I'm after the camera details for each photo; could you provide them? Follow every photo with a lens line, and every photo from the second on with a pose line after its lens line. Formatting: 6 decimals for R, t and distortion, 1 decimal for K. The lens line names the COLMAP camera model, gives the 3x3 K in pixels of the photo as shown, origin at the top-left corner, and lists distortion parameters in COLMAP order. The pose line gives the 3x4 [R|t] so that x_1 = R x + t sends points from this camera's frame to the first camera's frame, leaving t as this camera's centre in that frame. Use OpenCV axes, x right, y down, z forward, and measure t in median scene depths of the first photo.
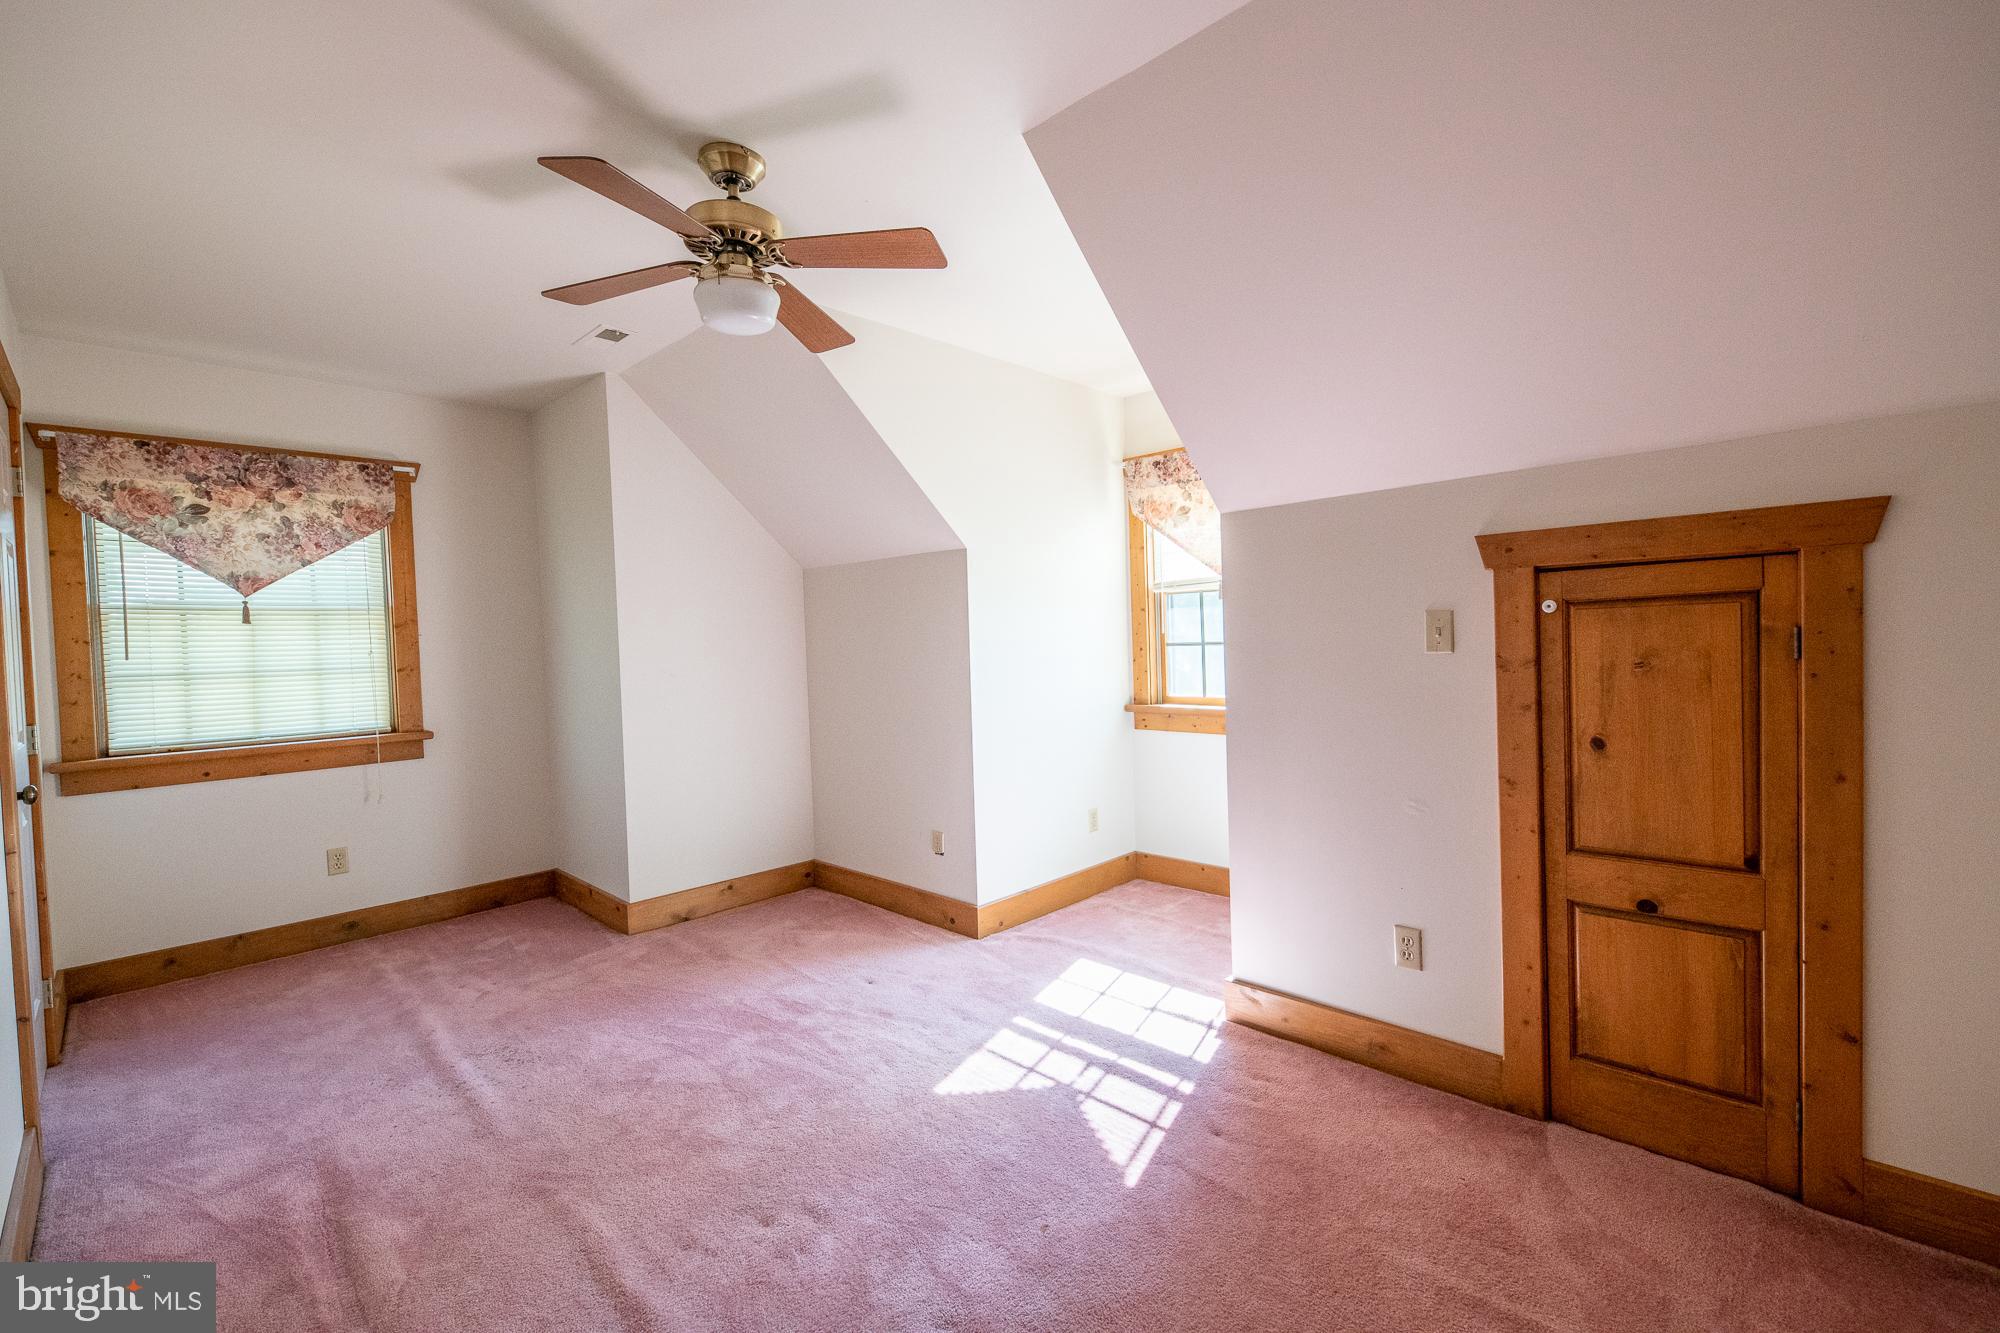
lens RADIAL K [[839.3, 0, 1007.5], [0, 839.3, 658.0], [0, 0, 1]] dist [0.007599, 0.000356]
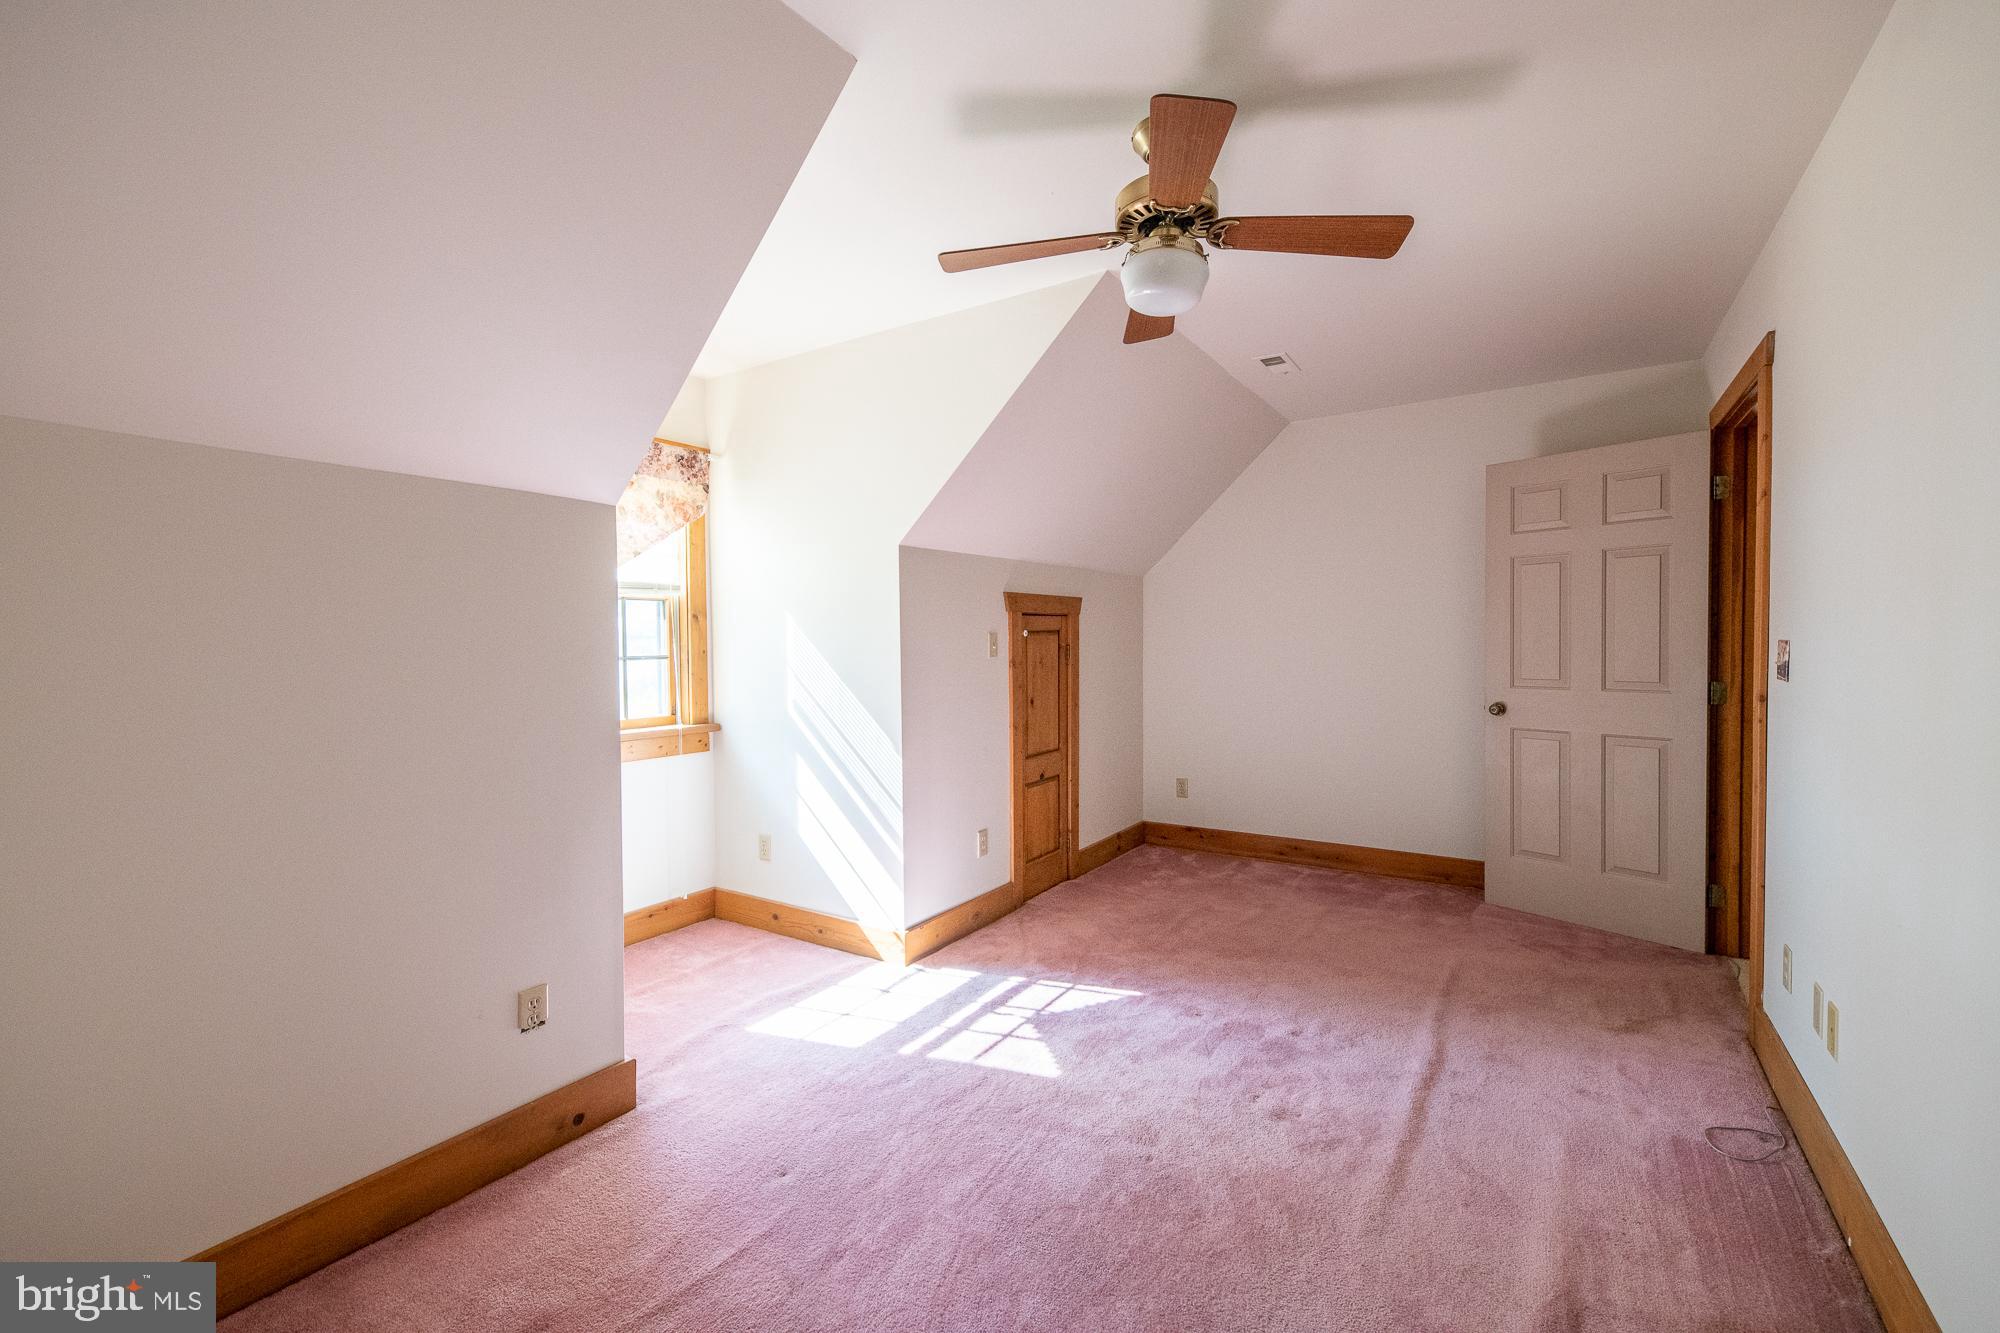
lens RADIAL K [[839.3, 0, 1007.0], [0, 839.3, 672.9], [0, 0, 1]] dist [0.007599, 0.000356]
pose [[-0.186262, -0.007309, 0.982473, -1.141878], [0.038608, 0.999146, 0.014752, -0.000274], [-0.981741, 0.040679, -0.185820, 1.290411]]
